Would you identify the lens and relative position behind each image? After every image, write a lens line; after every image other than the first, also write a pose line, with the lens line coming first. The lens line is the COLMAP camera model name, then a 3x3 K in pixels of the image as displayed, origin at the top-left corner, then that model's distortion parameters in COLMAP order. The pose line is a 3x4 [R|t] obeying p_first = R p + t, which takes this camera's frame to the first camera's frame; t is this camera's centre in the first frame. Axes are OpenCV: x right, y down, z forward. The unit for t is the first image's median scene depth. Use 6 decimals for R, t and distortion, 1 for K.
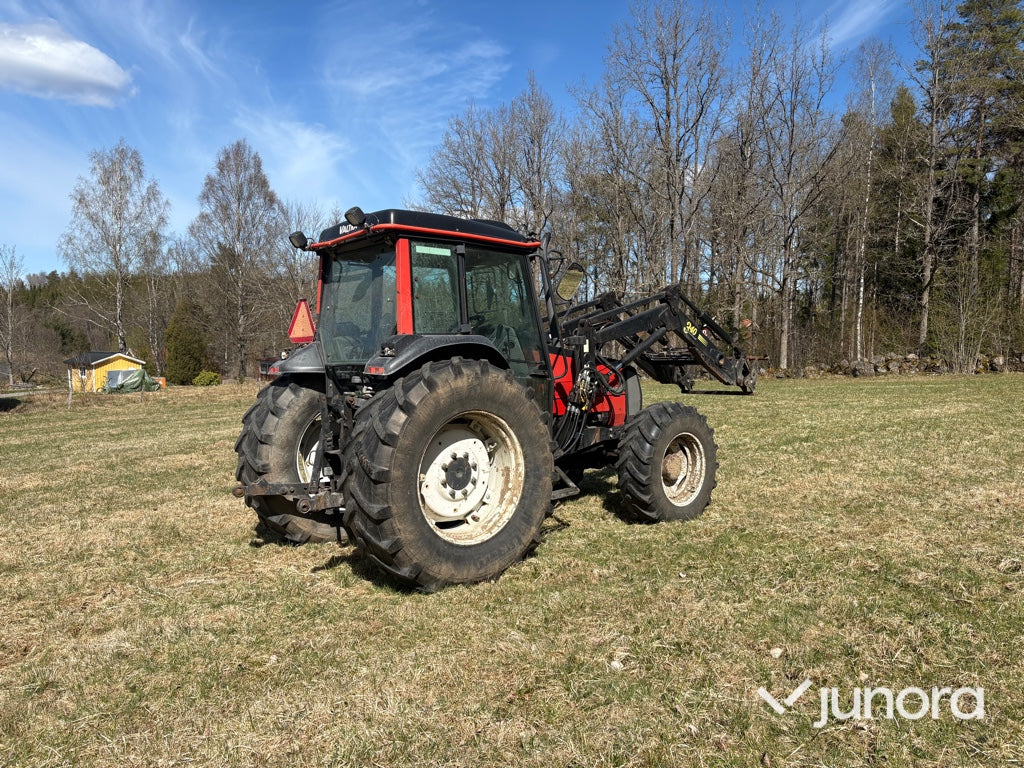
lens RADIAL K [[776.1, 0, 503.2], [0, 776.1, 384.7], [0, 0, 1]] dist [0.048978, -0.037035]
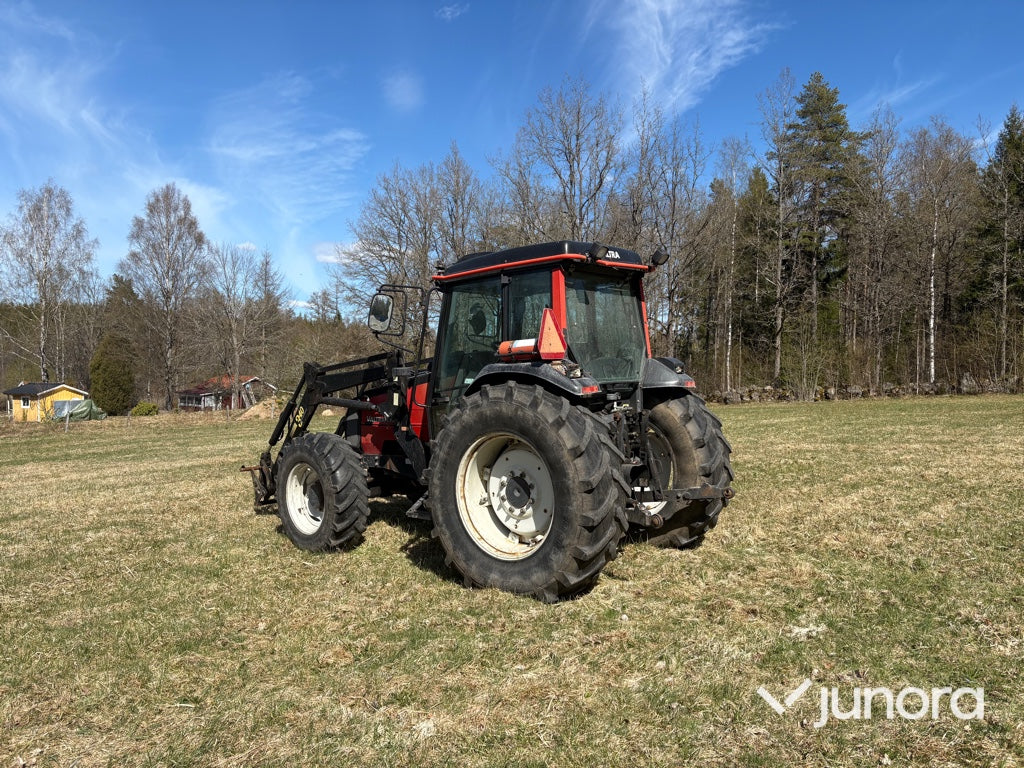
lens RADIAL K [[776.1, 0, 493.1], [0, 776.1, 379.2], [0, 0, 1]] dist [0.048978, -0.037035]
pose [[0.991070, 0.002015, 0.133327, -0.061977], [0.004454, 0.998827, -0.048206, 0.006331], [-0.133268, 0.048370, 0.989899, -0.134428]]
